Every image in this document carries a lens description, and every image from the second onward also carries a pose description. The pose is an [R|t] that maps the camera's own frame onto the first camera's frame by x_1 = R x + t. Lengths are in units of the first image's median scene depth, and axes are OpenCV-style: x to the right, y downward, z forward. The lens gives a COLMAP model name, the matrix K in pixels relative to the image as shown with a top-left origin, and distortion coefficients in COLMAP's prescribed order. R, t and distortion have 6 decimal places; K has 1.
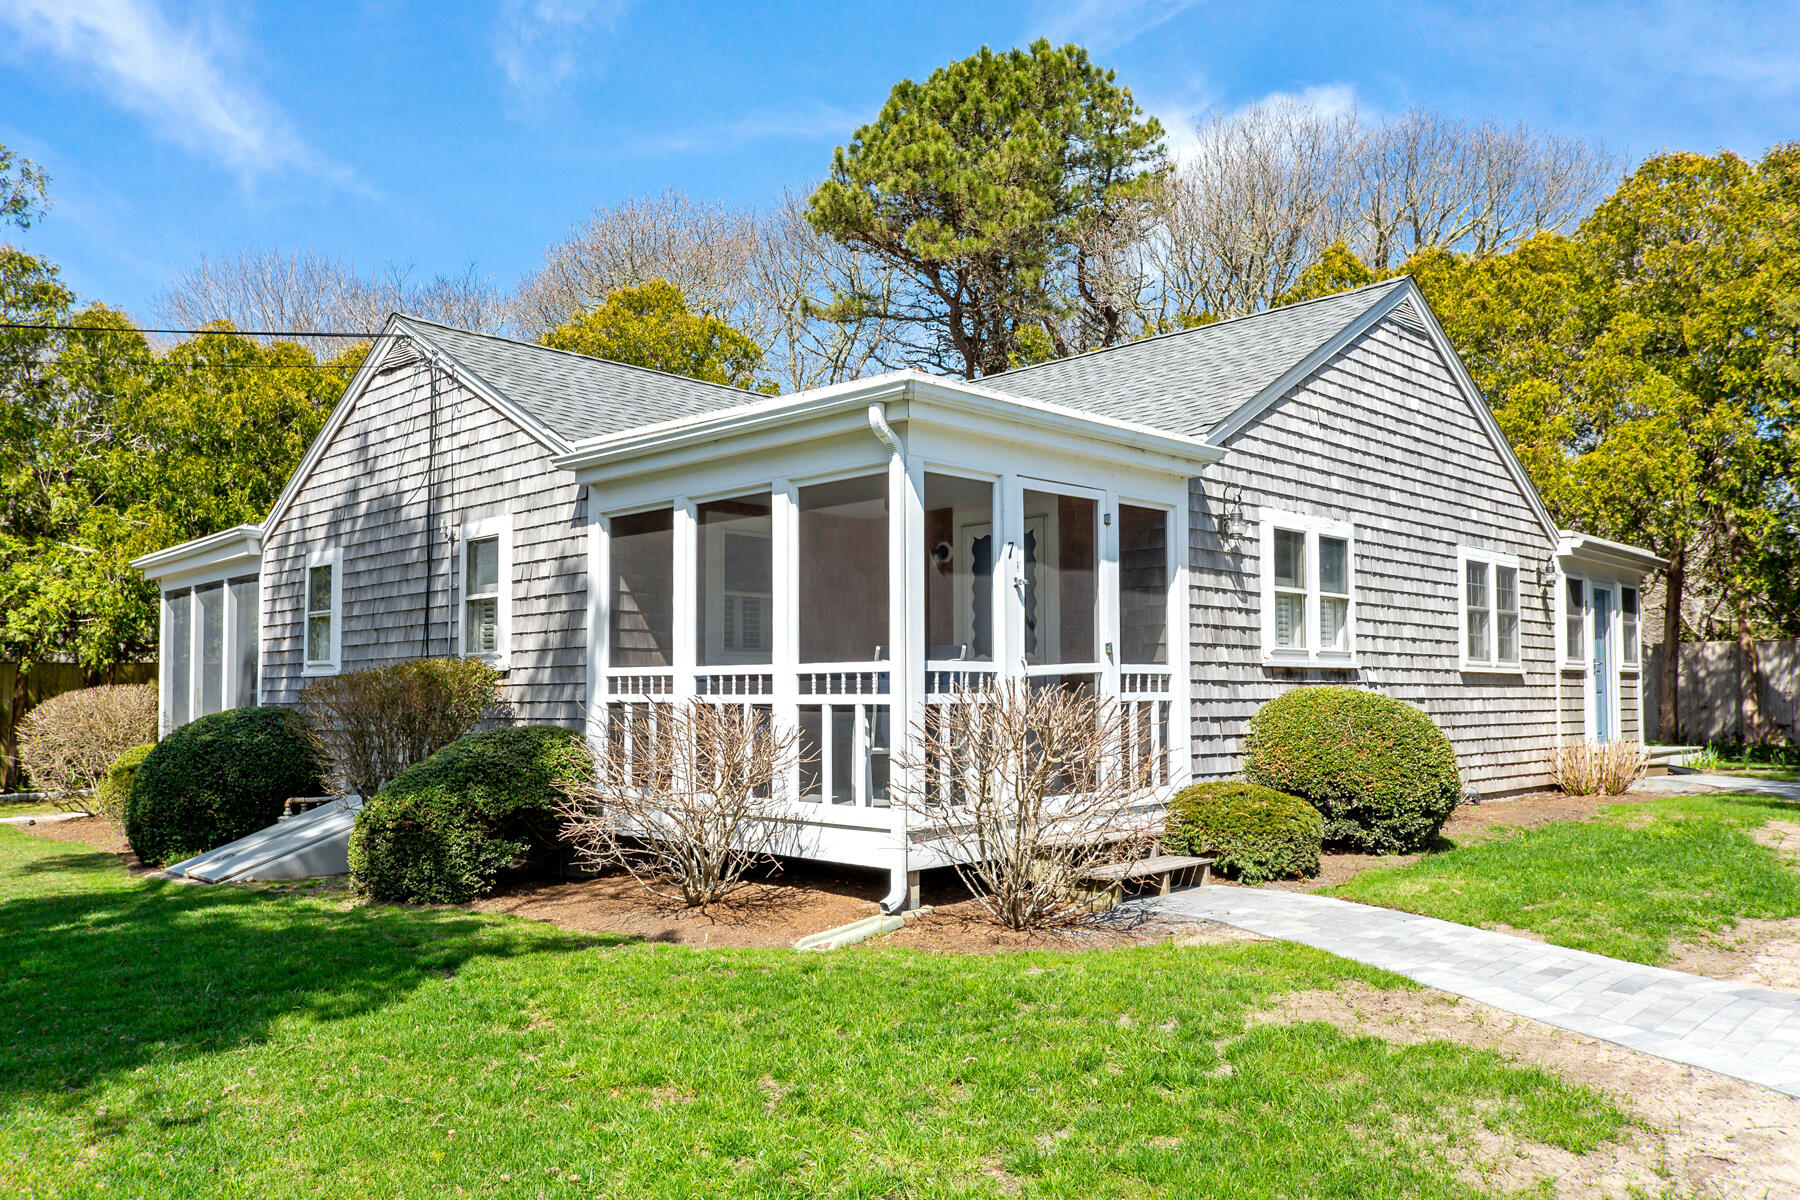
lens RADIAL K [[1303.9, 0, 898.8], [0, 1303.9, 600.6], [0, 0, 1]] dist [-0.000801, -0.001000]
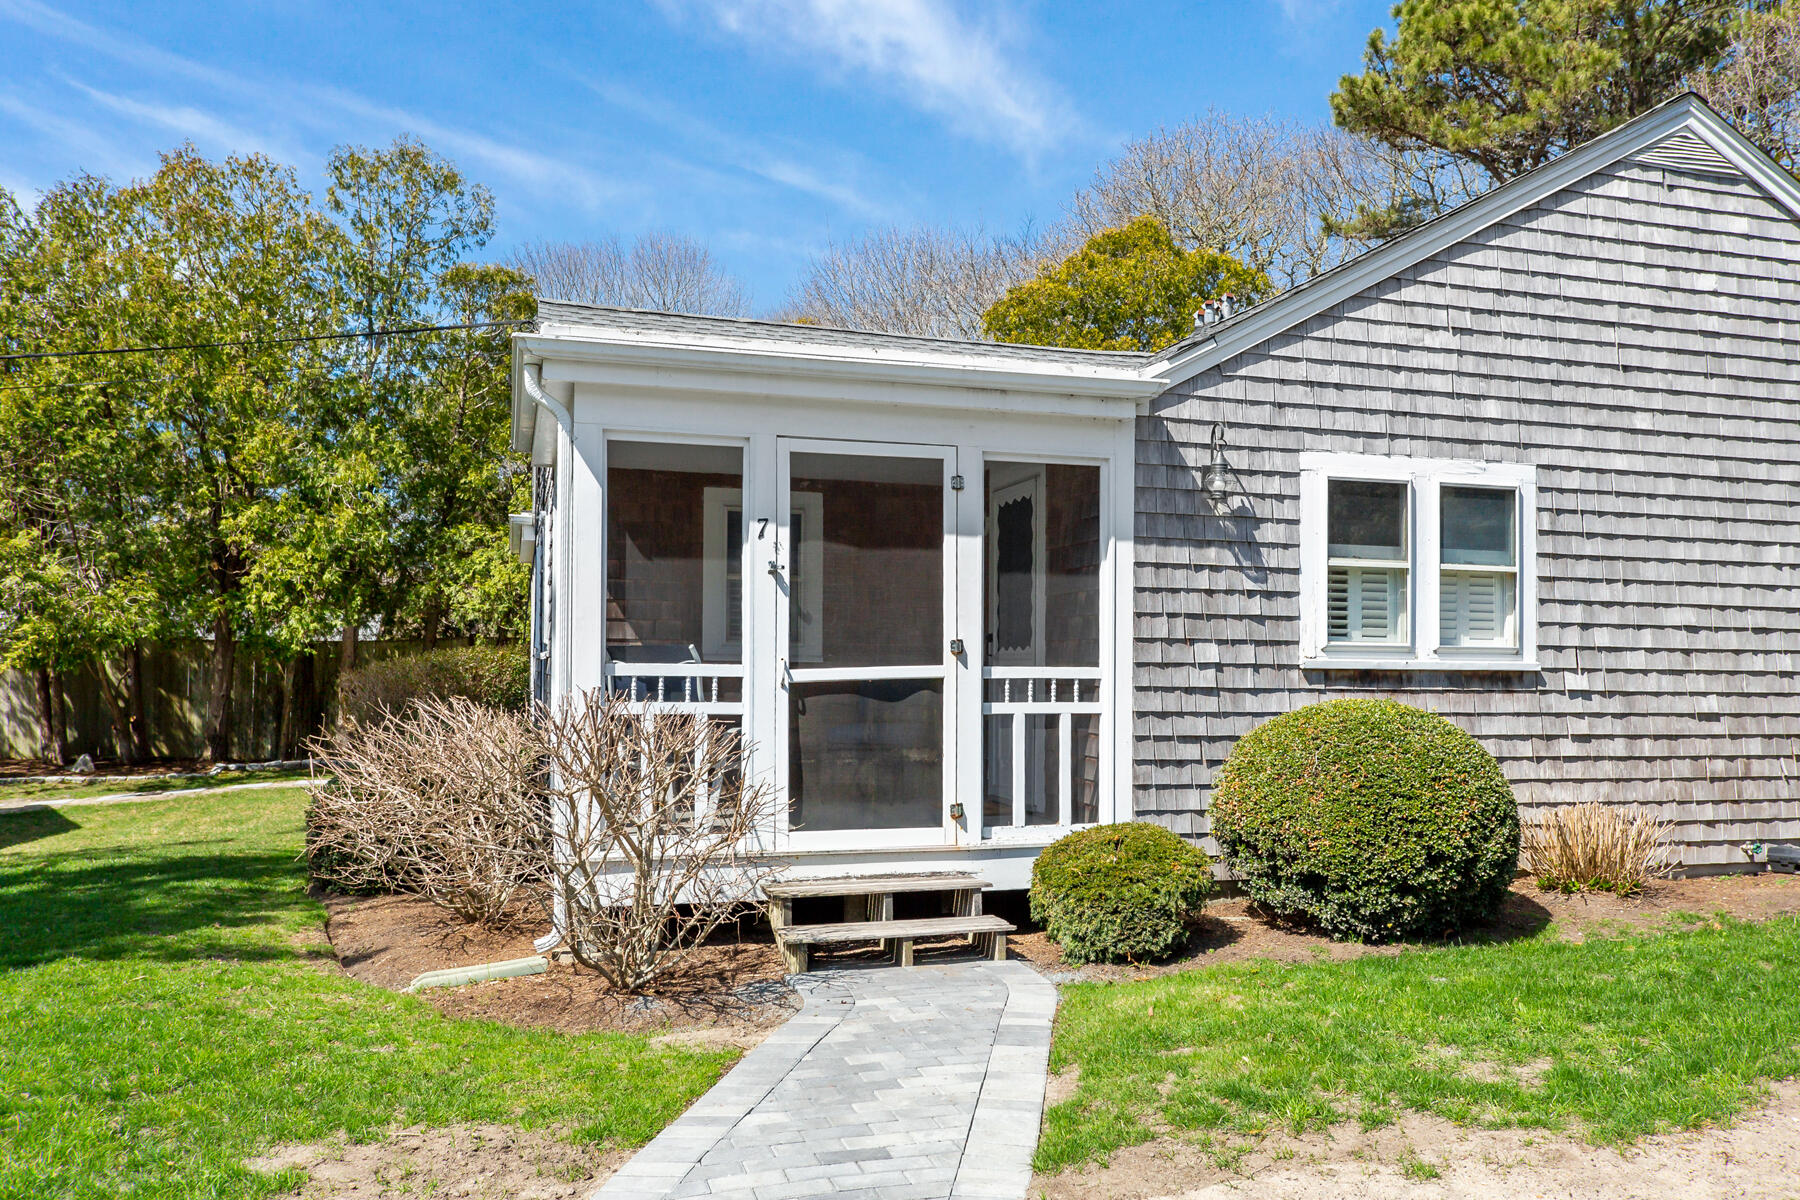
lens RADIAL K [[1407.8, 0, 899.9], [0, 1407.8, 609.2], [0, 0, 1]] dist [-0.004482, 0.011749]
pose [[0.897229, -0.002430, -0.441559, 0.437637], [0.015727, 0.999526, 0.026456, -0.007919], [0.441285, -0.030681, 0.896842, 0.191356]]
